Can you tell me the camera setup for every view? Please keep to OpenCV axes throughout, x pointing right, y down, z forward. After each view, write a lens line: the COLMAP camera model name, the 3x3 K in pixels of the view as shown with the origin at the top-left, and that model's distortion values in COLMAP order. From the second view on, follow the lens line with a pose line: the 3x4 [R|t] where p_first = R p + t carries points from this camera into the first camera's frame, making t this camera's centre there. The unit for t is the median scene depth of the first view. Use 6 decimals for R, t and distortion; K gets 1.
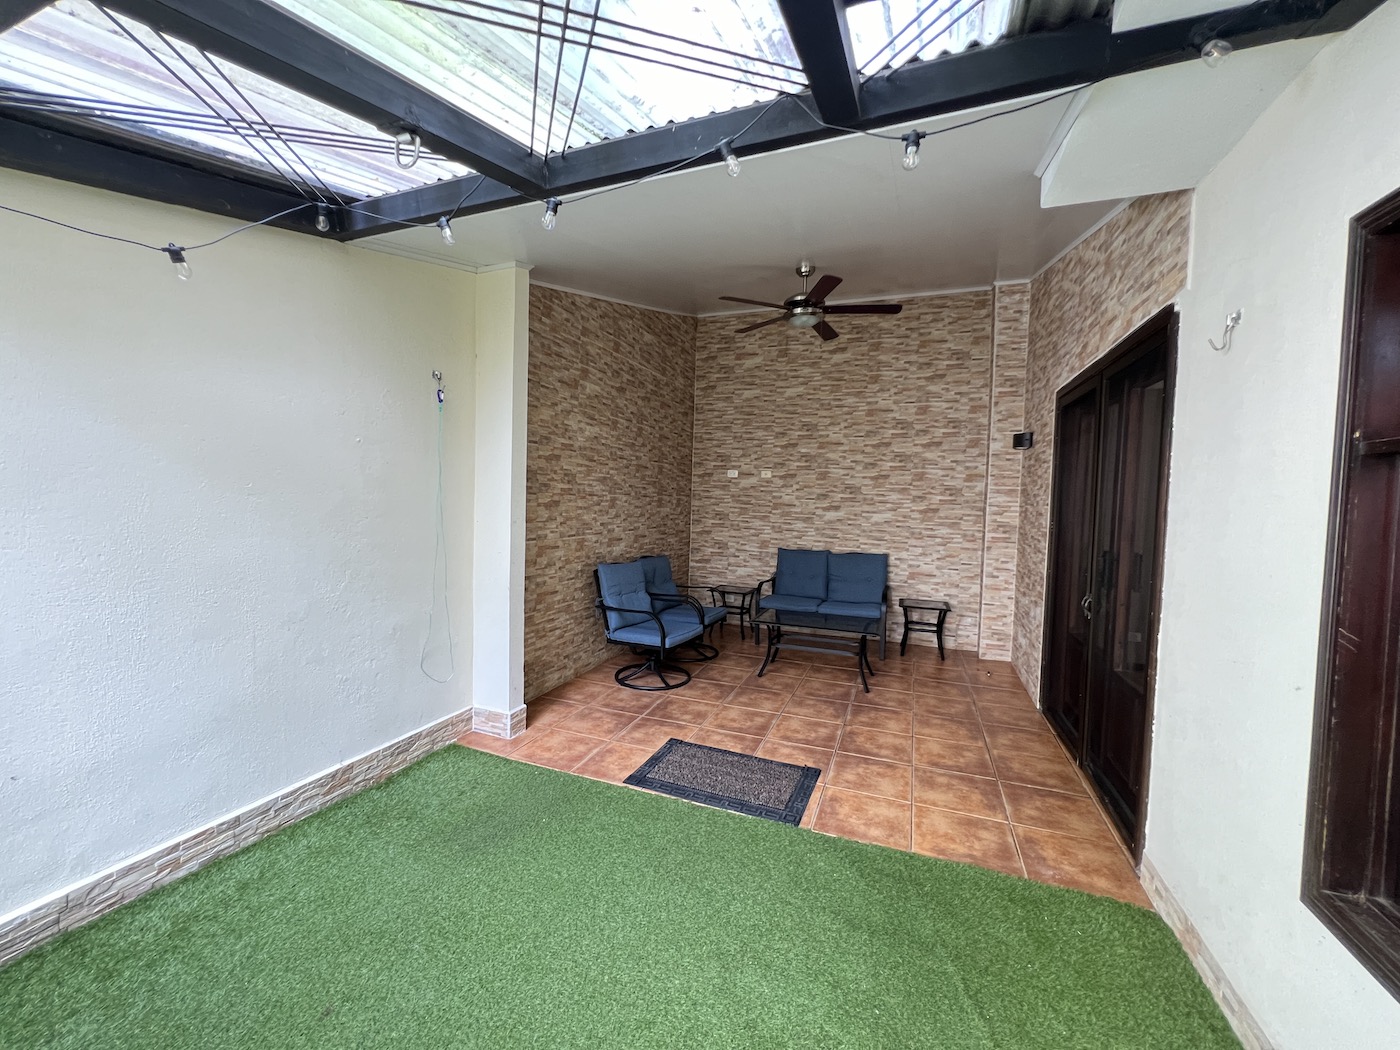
lens RADIAL K [[560.1, 0, 700.1], [0, 560.1, 521.3], [0, 0, 1]] dist [0.000937, 0.000071]
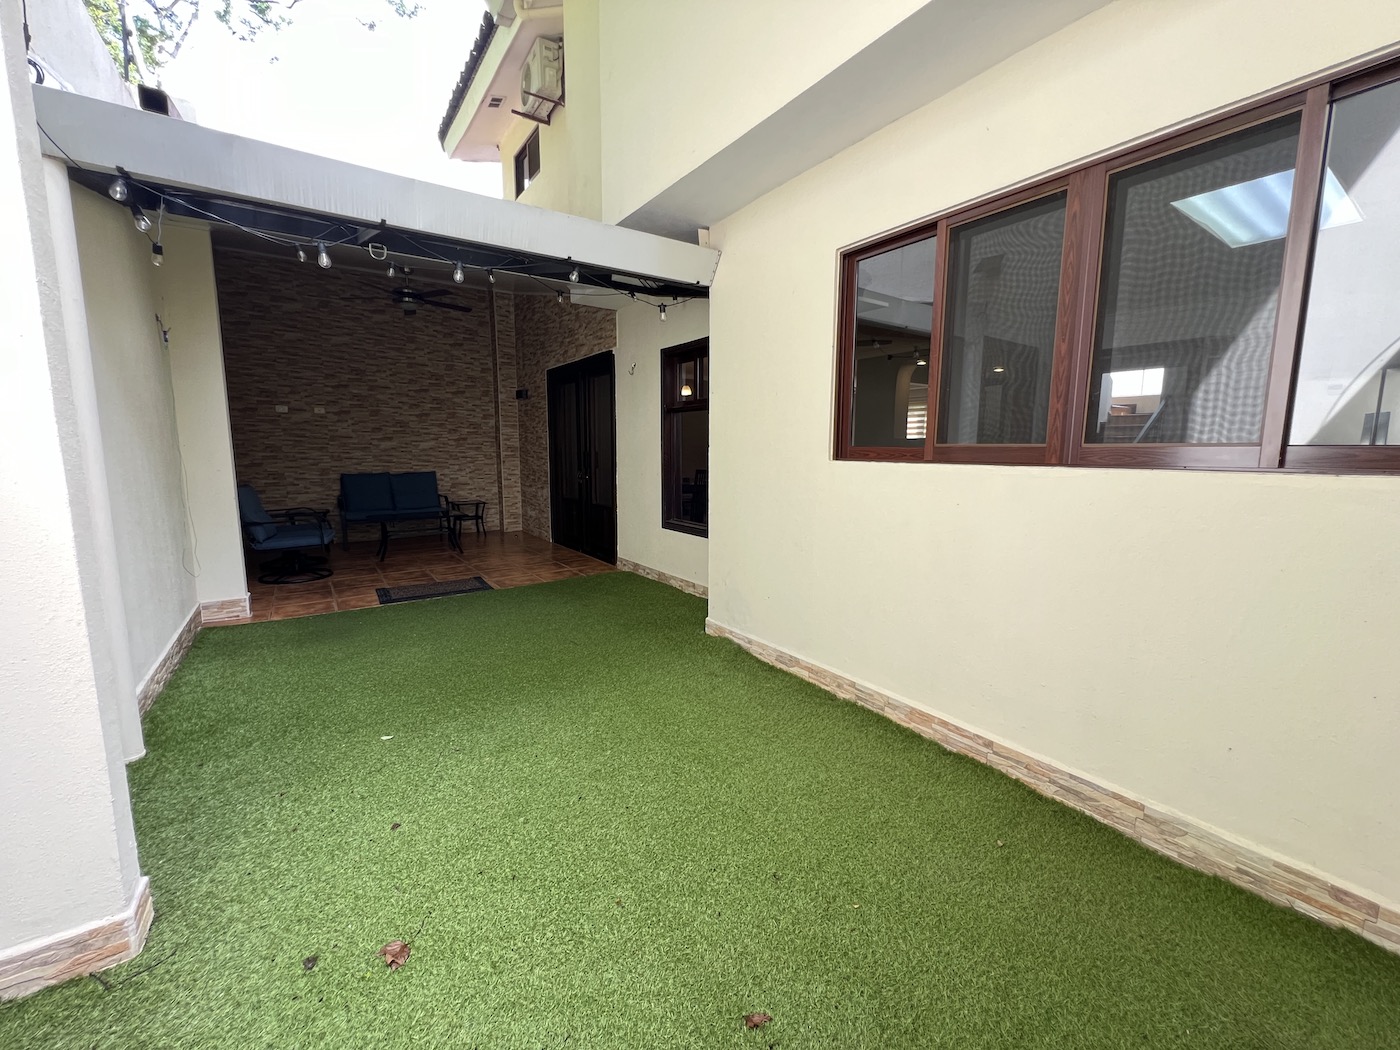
lens RADIAL K [[564.4, 0, 700.9], [0, 564.4, 522.3], [0, 0, 1]] dist [-0.000183, 0.000342]
pose [[0.555857, -0.134964, 0.820248, -0.460434], [0.049477, 0.990354, 0.129424, 0.034790], [-0.829804, -0.031358, 0.557173, -0.324637]]
